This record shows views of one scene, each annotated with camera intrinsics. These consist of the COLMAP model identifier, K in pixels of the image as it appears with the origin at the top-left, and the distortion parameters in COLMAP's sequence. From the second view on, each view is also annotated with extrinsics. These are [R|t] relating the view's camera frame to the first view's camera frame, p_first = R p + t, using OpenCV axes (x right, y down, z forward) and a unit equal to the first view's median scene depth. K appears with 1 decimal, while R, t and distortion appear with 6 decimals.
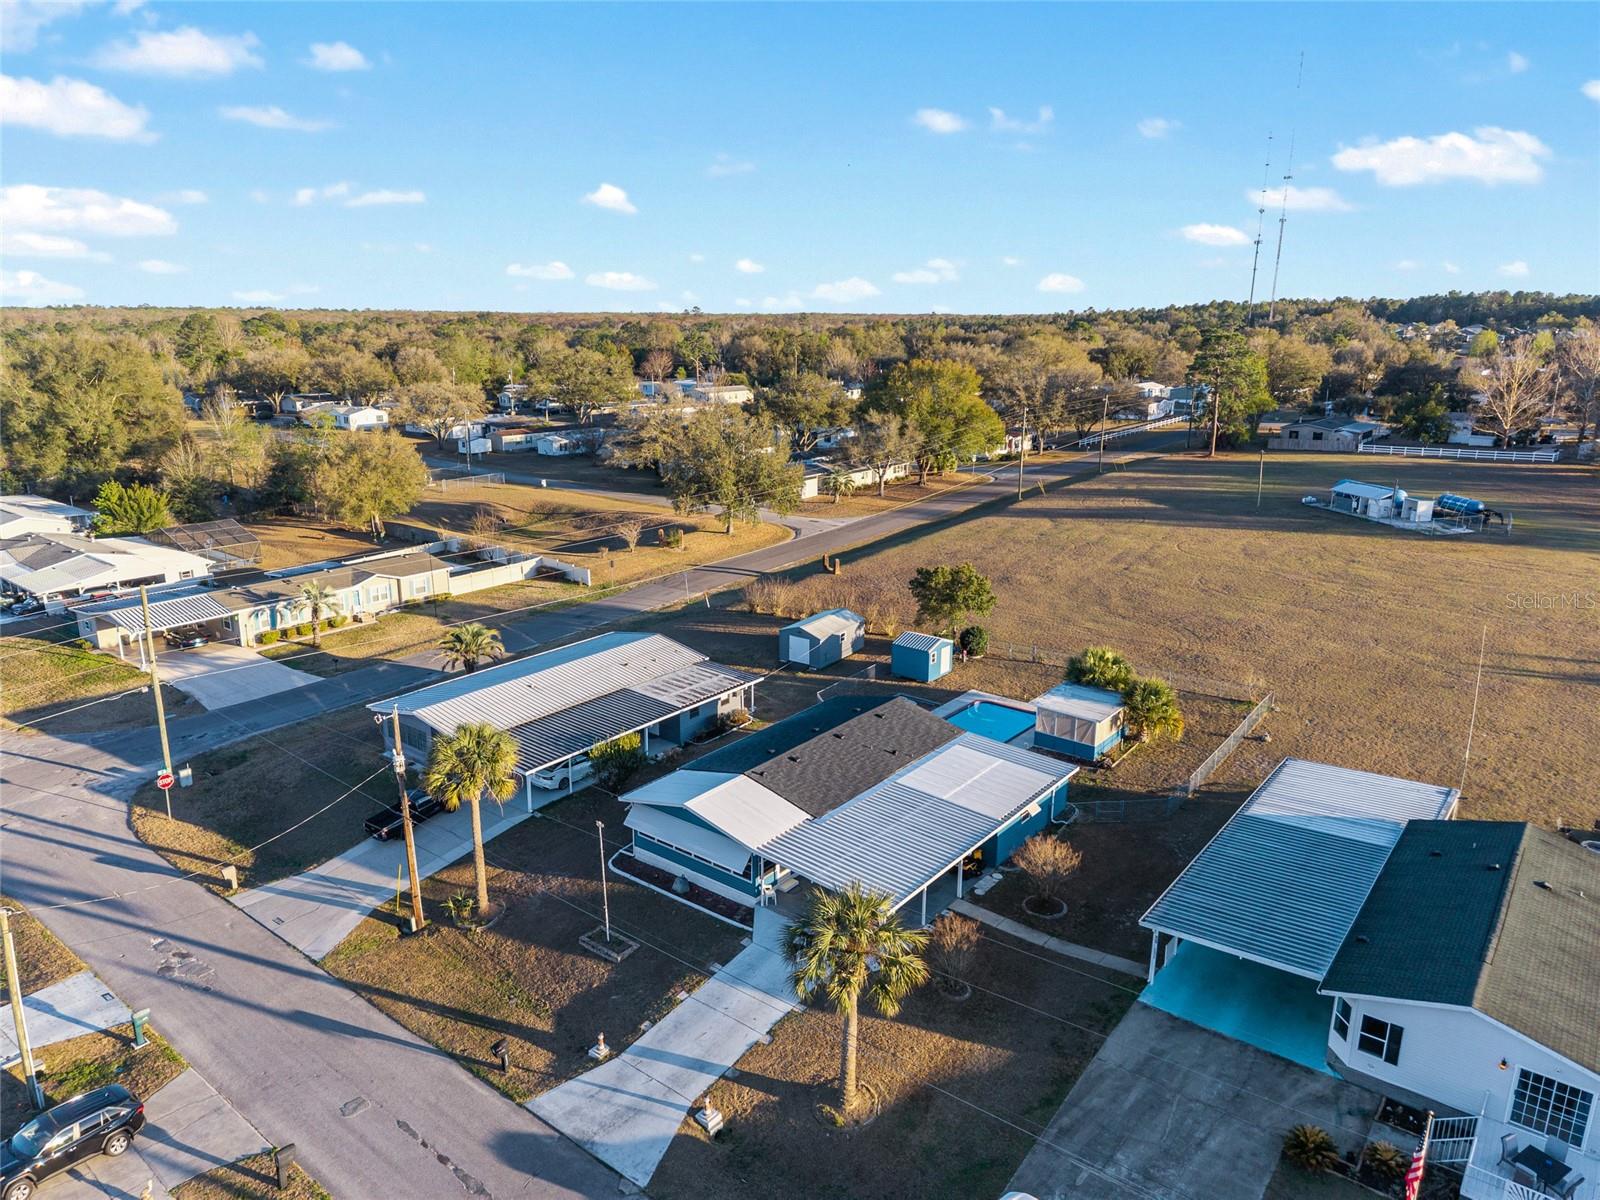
lens RADIAL K [[1063.4, 0, 788.9], [0, 1063.4, 597.5], [0, 0, 1]] dist [0.044282, -0.047022]
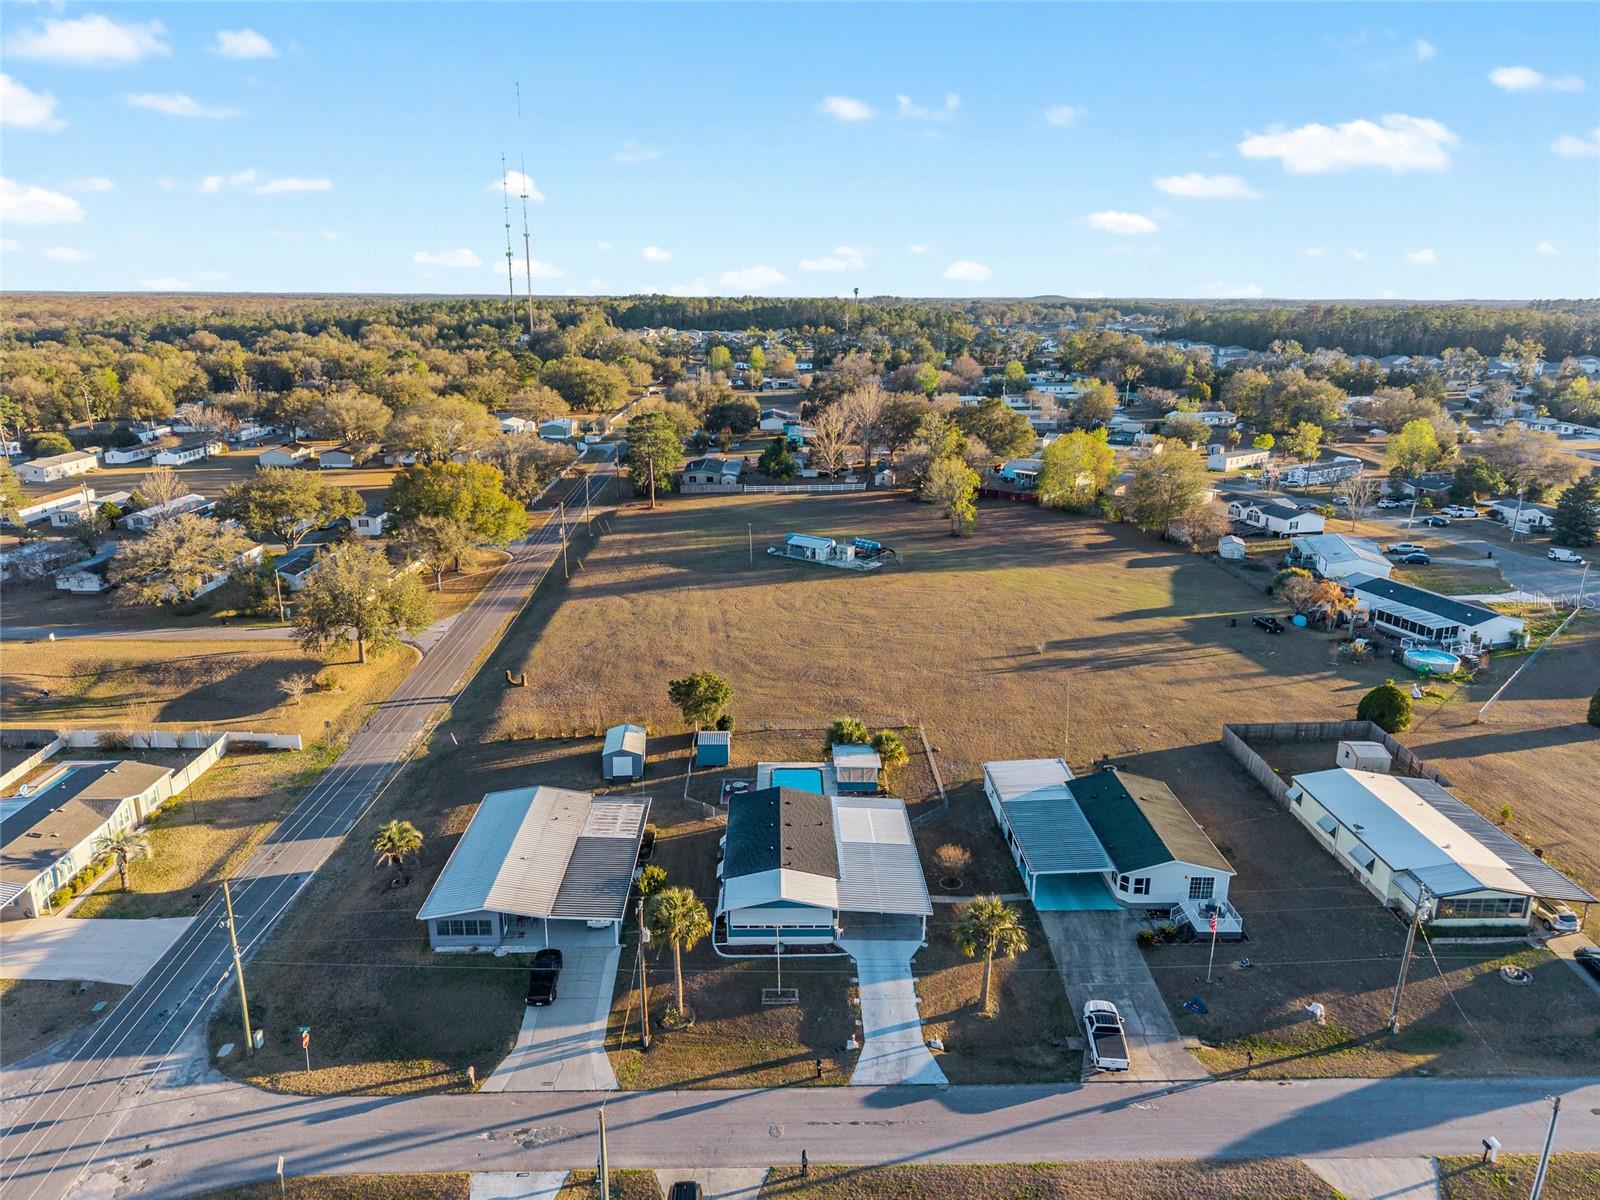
lens RADIAL K [[1063.4, 0, 788.9], [0, 1063.4, 597.5], [0, 0, 1]] dist [0.044282, -0.047022]
pose [[0.773937, -0.171060, 0.609722, -0.765391], [0.158147, 0.984527, 0.075471, -0.284589], [-0.613198, 0.038016, 0.789014, -0.221729]]
